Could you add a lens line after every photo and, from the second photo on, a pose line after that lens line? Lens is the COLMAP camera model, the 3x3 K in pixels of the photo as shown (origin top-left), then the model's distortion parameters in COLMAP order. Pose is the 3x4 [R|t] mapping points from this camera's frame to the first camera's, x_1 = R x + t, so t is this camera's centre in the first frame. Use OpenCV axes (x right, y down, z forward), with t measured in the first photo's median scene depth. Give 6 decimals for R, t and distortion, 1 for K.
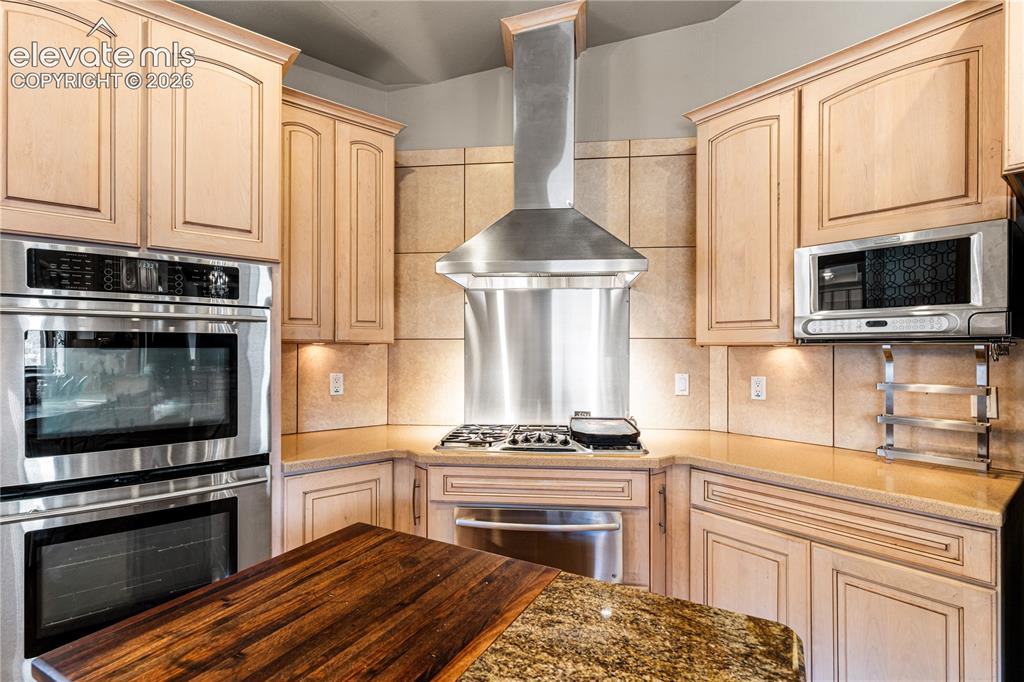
lens RADIAL K [[484.3, 0, 511.8], [0, 484.3, 344.5], [0, 0, 1]] dist [-0.000009, -0.000043]
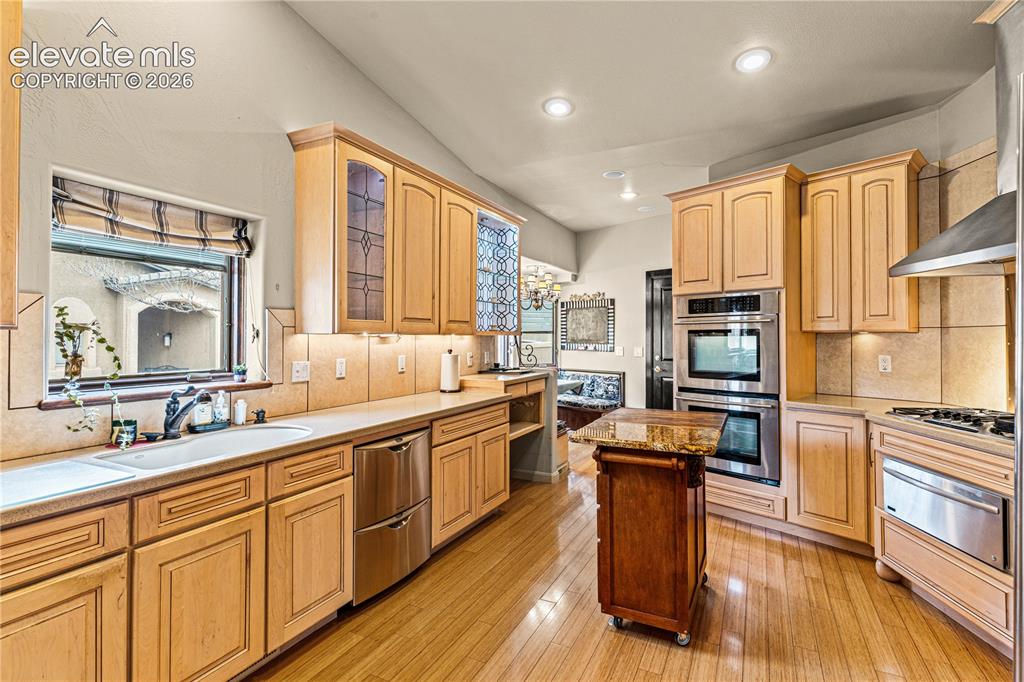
lens RADIAL K [[484.3, 0, 511.8], [0, 484.3, 344.5], [0, 0, 1]] dist [-0.000009, -0.000043]
pose [[0.030955, 0.011549, -0.999454, 0.870134], [0.010861, 0.999870, 0.011891, 0.004507], [0.999462, -0.011224, 0.030826, -0.033752]]
